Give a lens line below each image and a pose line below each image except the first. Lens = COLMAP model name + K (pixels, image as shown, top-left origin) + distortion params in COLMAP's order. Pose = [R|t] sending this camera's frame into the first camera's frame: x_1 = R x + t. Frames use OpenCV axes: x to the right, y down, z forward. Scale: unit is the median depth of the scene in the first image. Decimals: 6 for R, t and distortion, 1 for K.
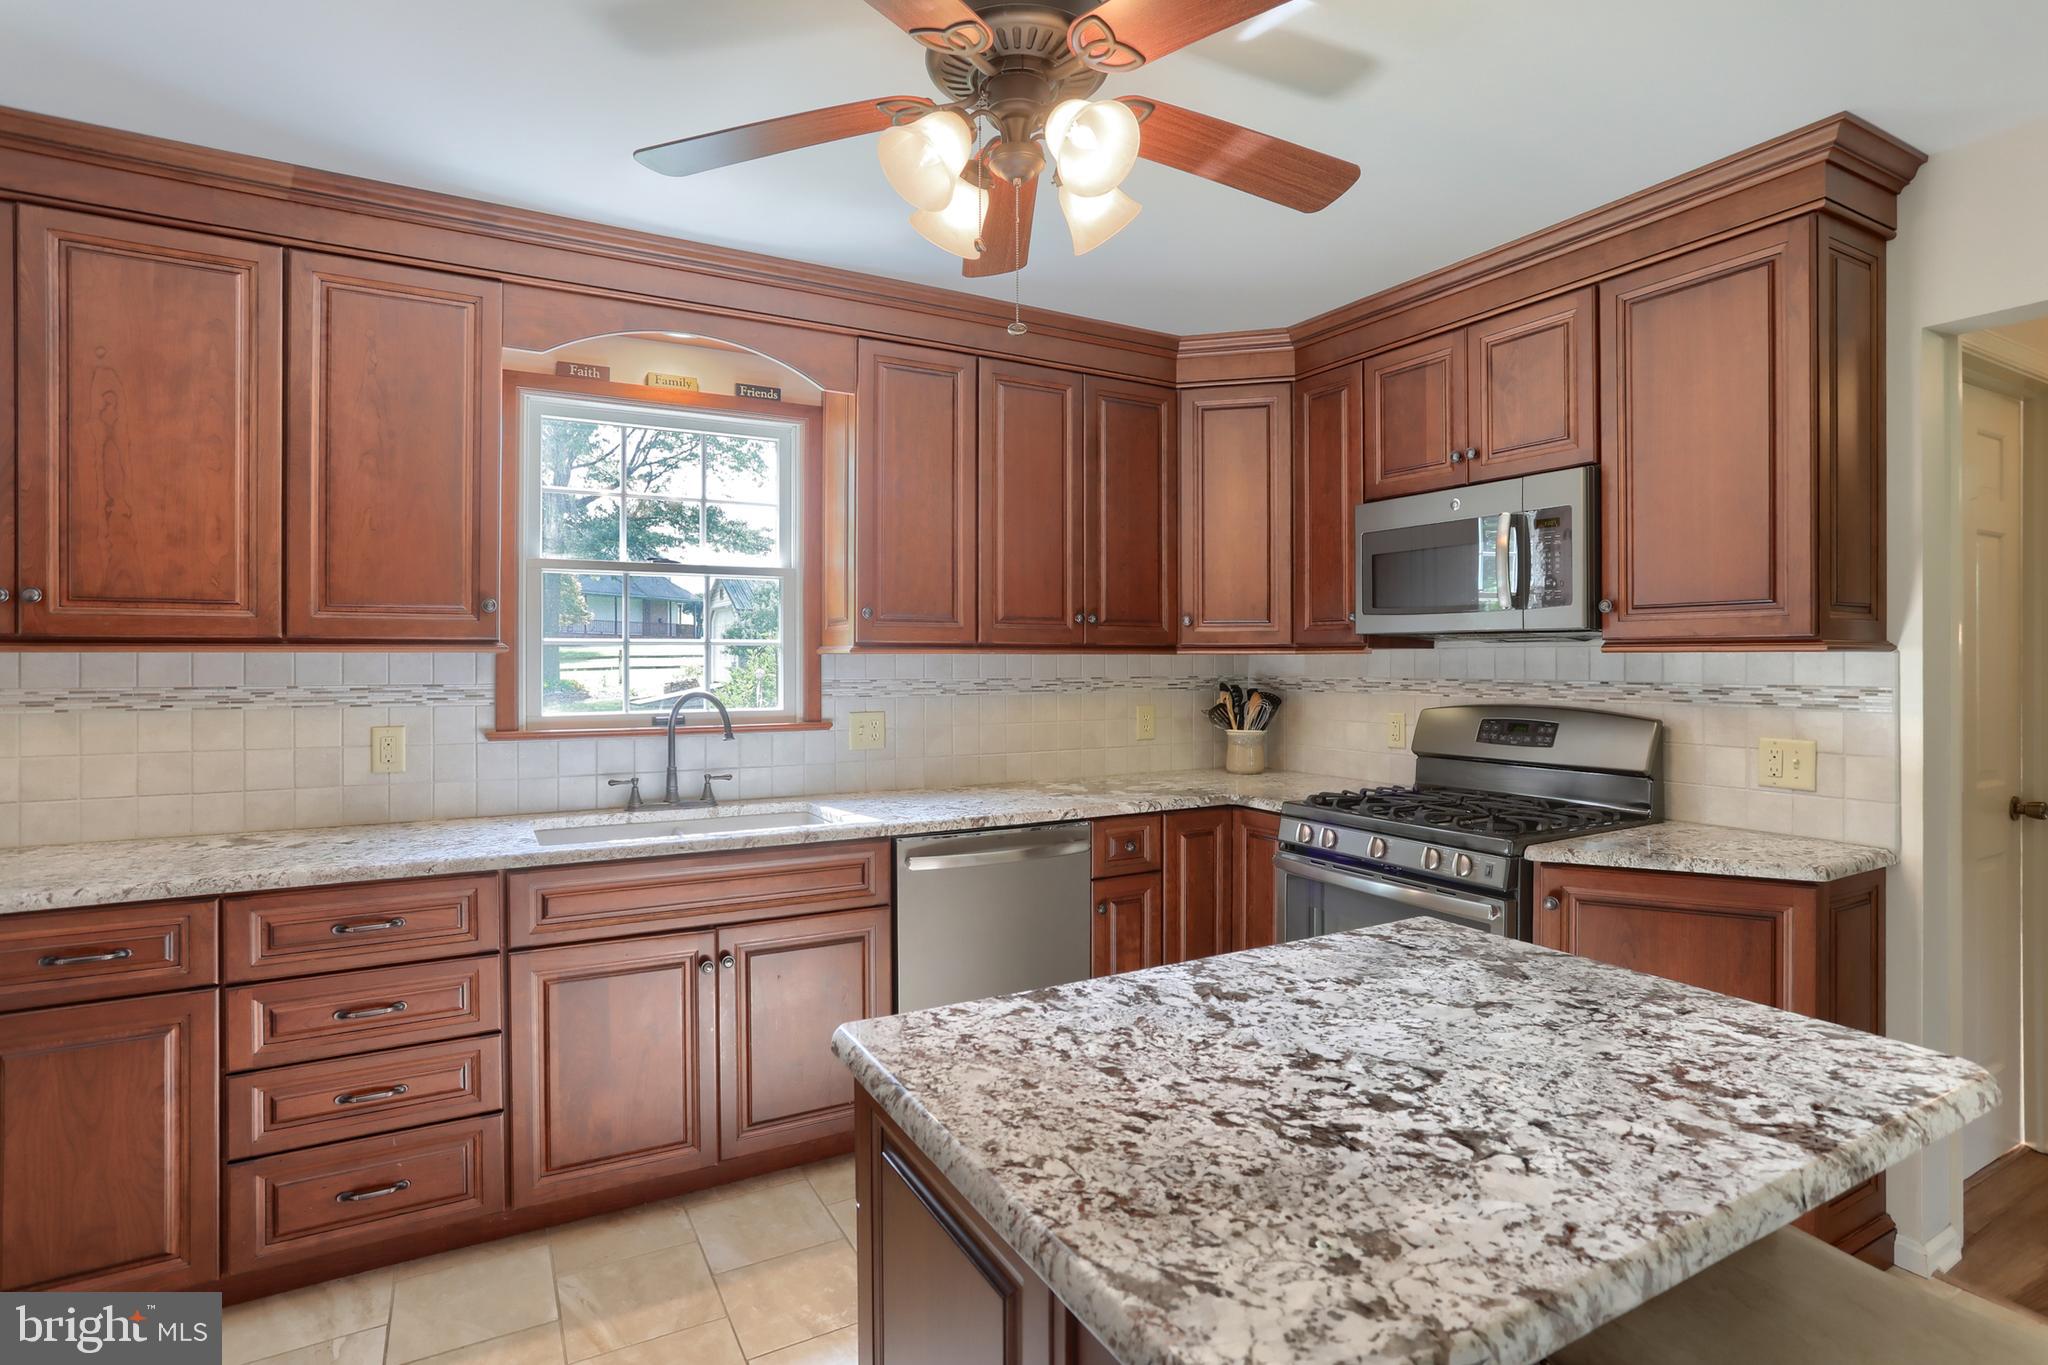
lens RADIAL K [[1028.8, 0, 1015.1], [0, 1028.8, 660.5], [0, 0, 1]] dist [-0.061860, 0.036995]
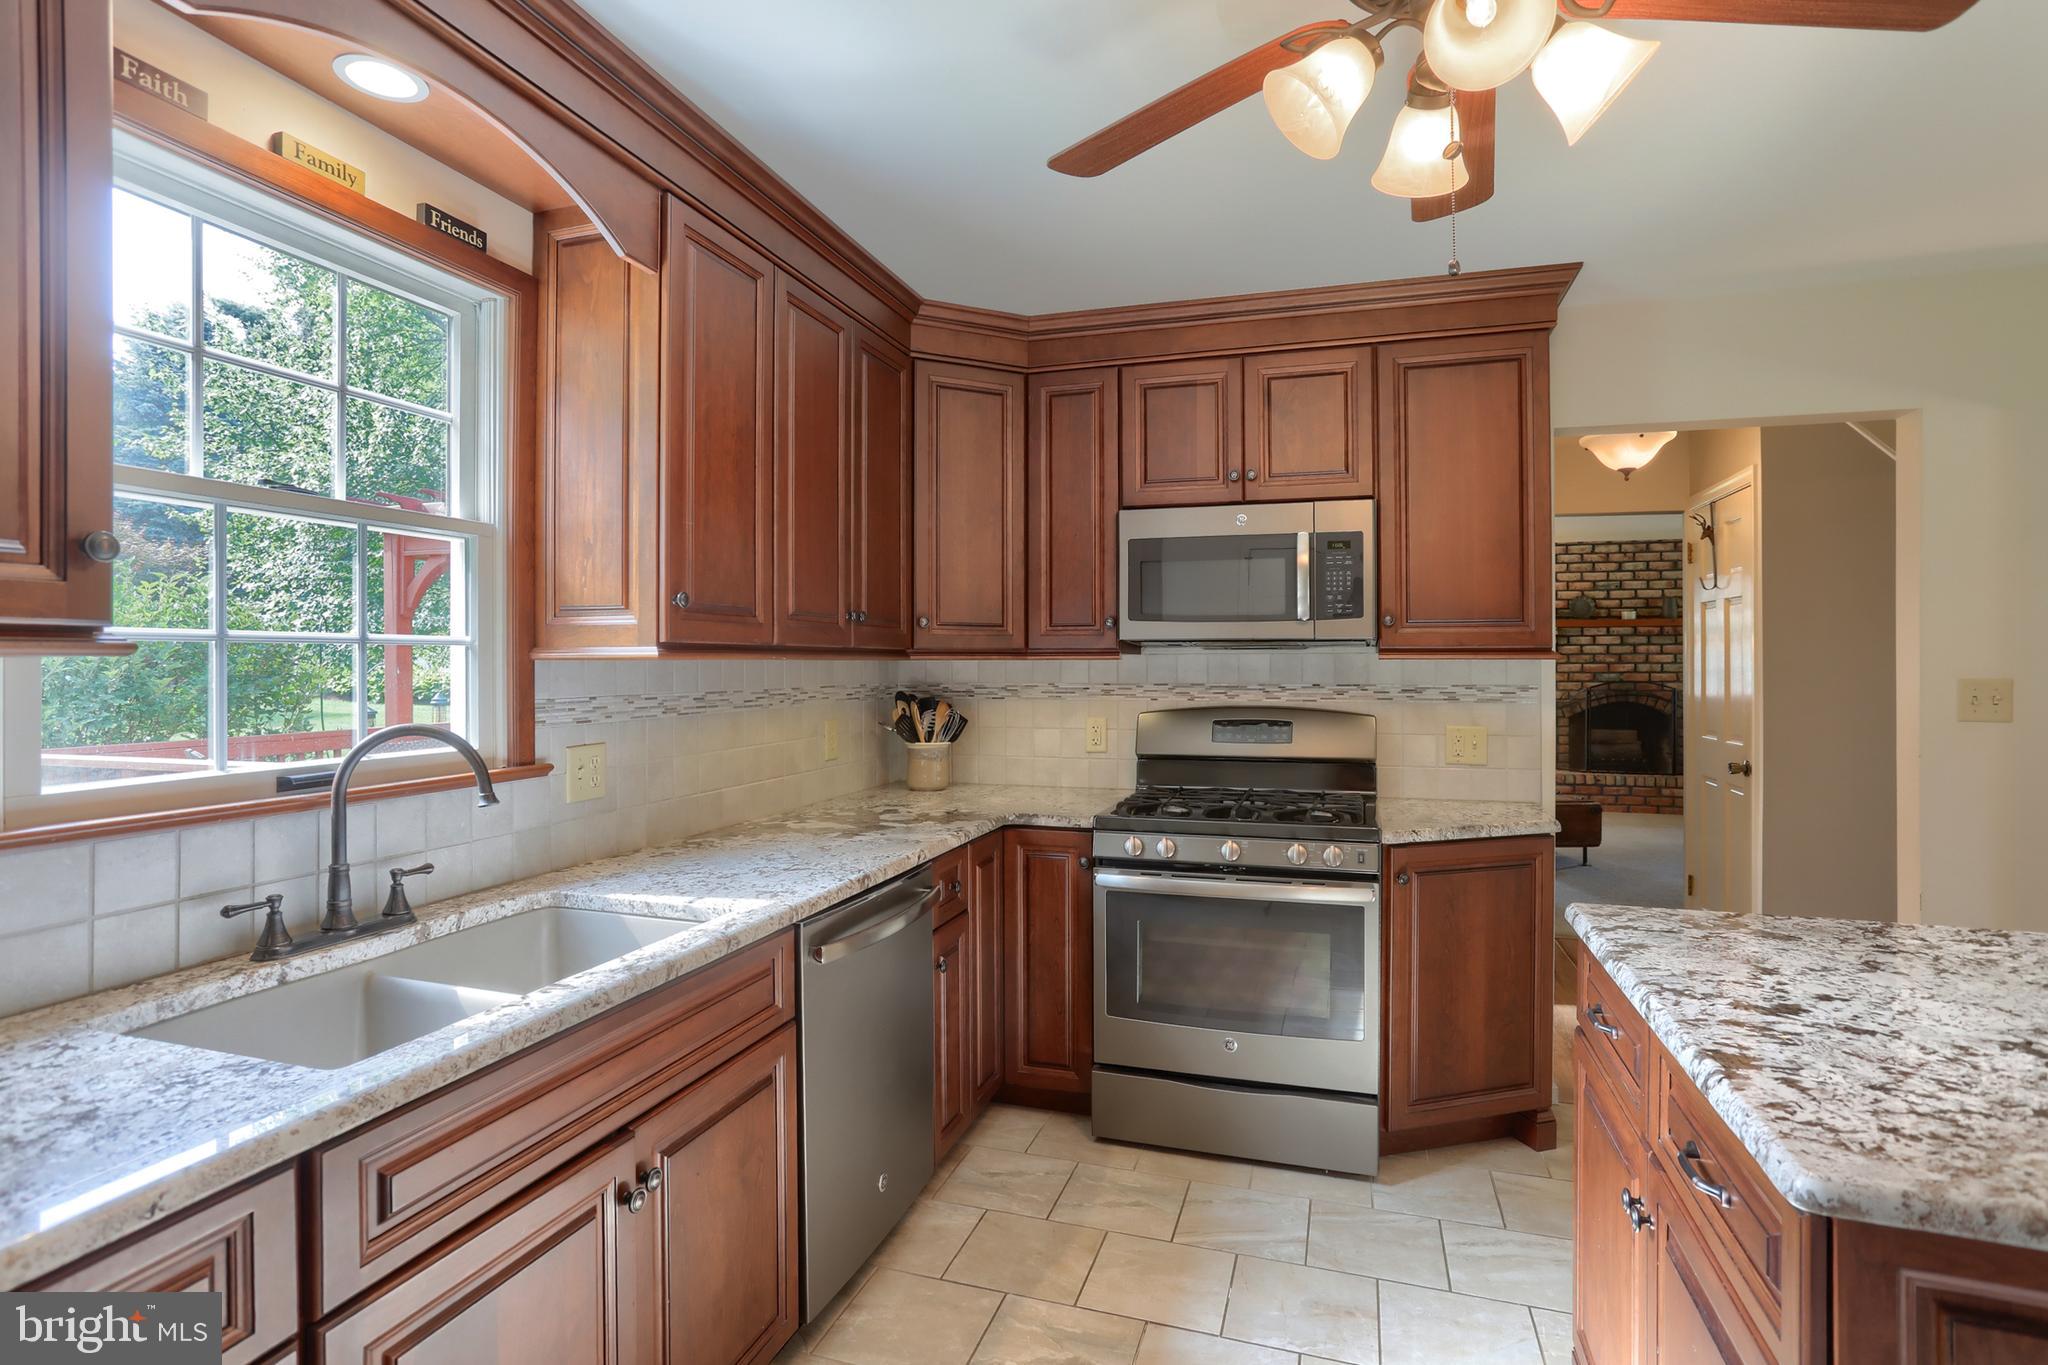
lens RADIAL K [[1028.8, 0, 1015.1], [0, 1028.8, 660.5], [0, 0, 1]] dist [-0.061860, 0.036995]
pose [[0.727603, 0.000115, 0.685998, -0.485040], [0.001532, 0.999997, -0.001793, -0.004767], [-0.685996, 0.002355, 0.727601, 0.388148]]
